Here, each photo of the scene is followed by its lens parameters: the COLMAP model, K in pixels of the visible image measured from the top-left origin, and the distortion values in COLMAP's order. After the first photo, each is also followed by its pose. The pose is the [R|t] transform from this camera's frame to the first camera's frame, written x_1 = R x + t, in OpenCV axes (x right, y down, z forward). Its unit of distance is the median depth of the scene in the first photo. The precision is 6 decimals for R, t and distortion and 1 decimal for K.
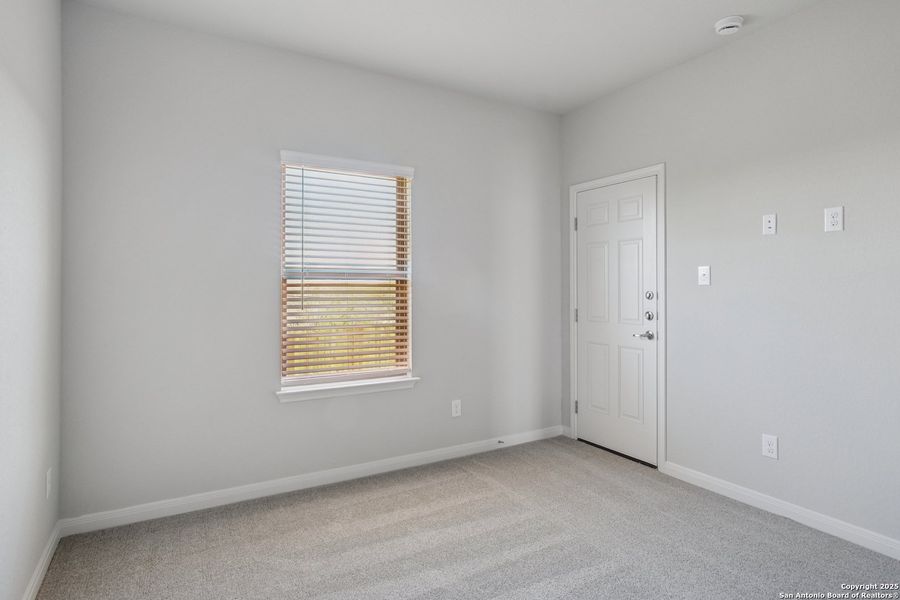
lens RADIAL K [[492.2, 0, 448.7], [0, 492.2, 286.9], [0, 0, 1]] dist [-0.003207, -0.000387]
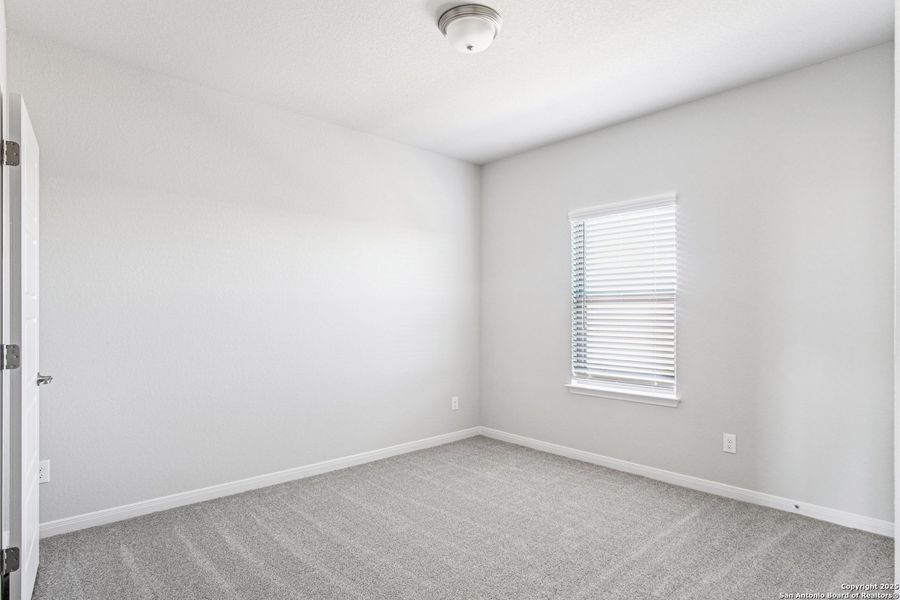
lens RADIAL K [[491.3, 0, 442.9], [0, 491.3, 320.3], [0, 0, 1]] dist [-0.006767, -0.000411]
pose [[0.214409, 0.016045, -0.976612, 0.815409], [-0.004776, 0.999870, 0.015379, 0.008039], [0.976732, 0.001367, 0.214457, 0.301651]]
